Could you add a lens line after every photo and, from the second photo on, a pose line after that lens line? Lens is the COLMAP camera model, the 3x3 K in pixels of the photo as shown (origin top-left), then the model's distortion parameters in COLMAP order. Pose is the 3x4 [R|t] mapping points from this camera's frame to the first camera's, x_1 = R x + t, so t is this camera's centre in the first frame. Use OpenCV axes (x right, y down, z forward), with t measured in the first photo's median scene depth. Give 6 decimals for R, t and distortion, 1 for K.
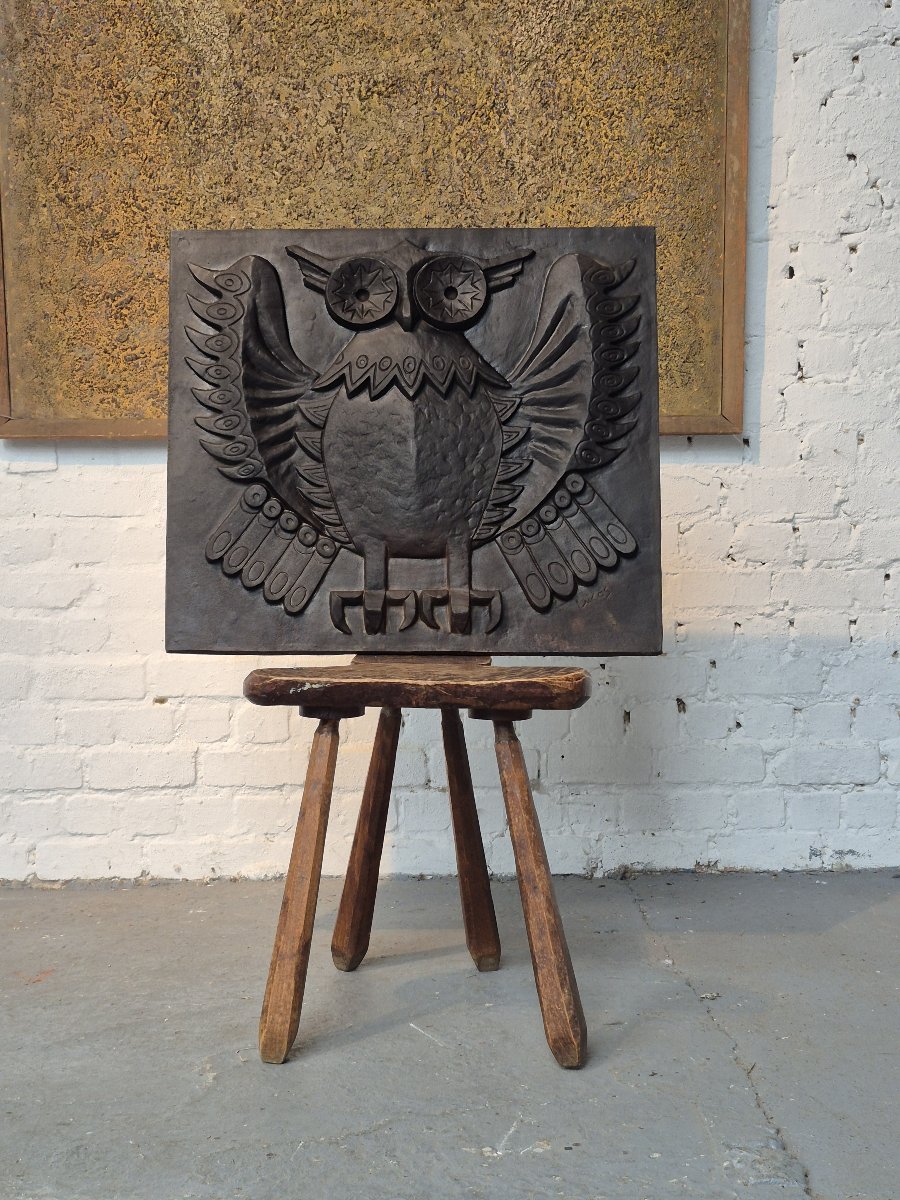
lens RADIAL K [[1664.1, 0, 439.3], [0, 1664.1, 604.2], [0, 0, 1]] dist [0.172836, -0.425646]
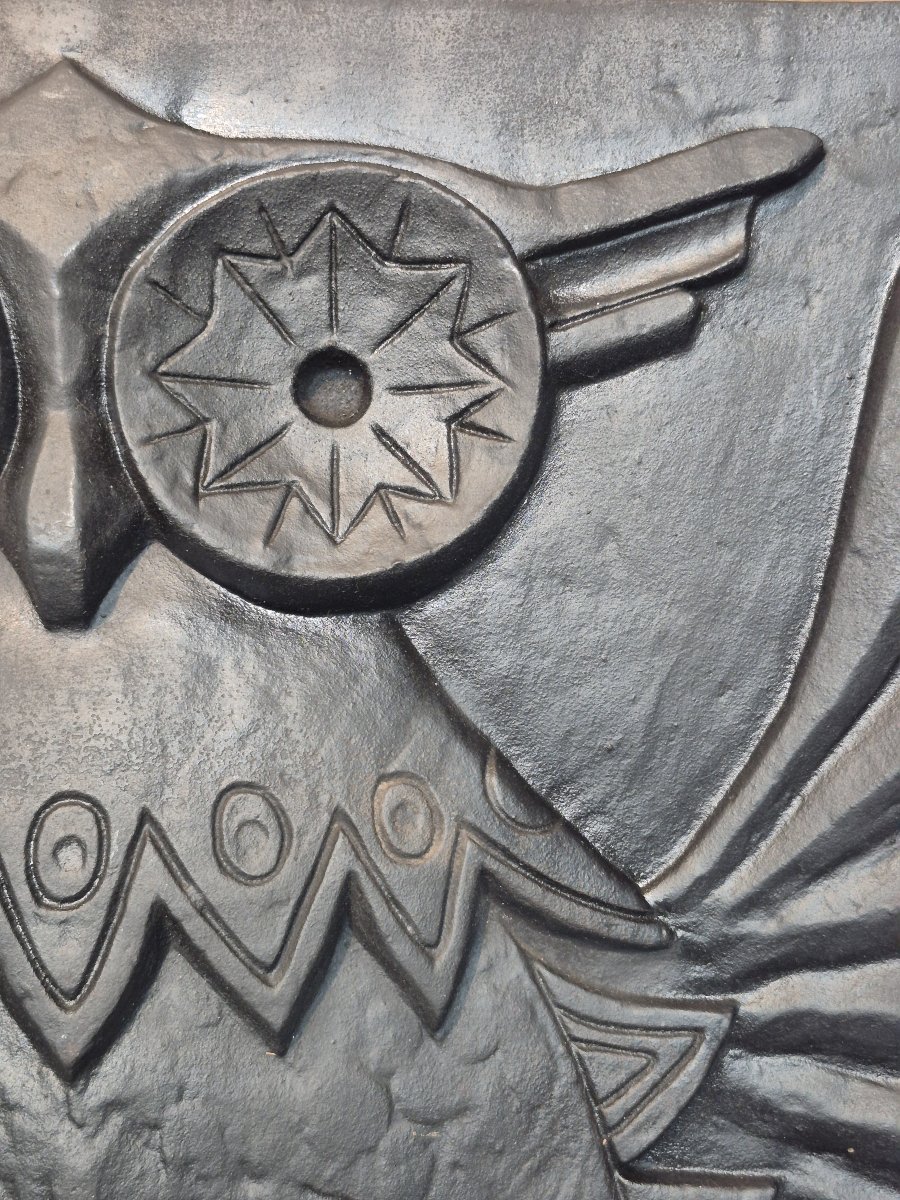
lens RADIAL K [[1664.1, 0, 439.3], [0, 1664.1, 604.2], [0, 0, 1]] dist [0.172836, -0.425646]
pose [[0.999754, 0.011150, 0.019169, 0.015060], [-0.013227, 0.993635, 0.111871, -0.185739], [-0.017799, -0.112097, 0.993538, 0.838765]]
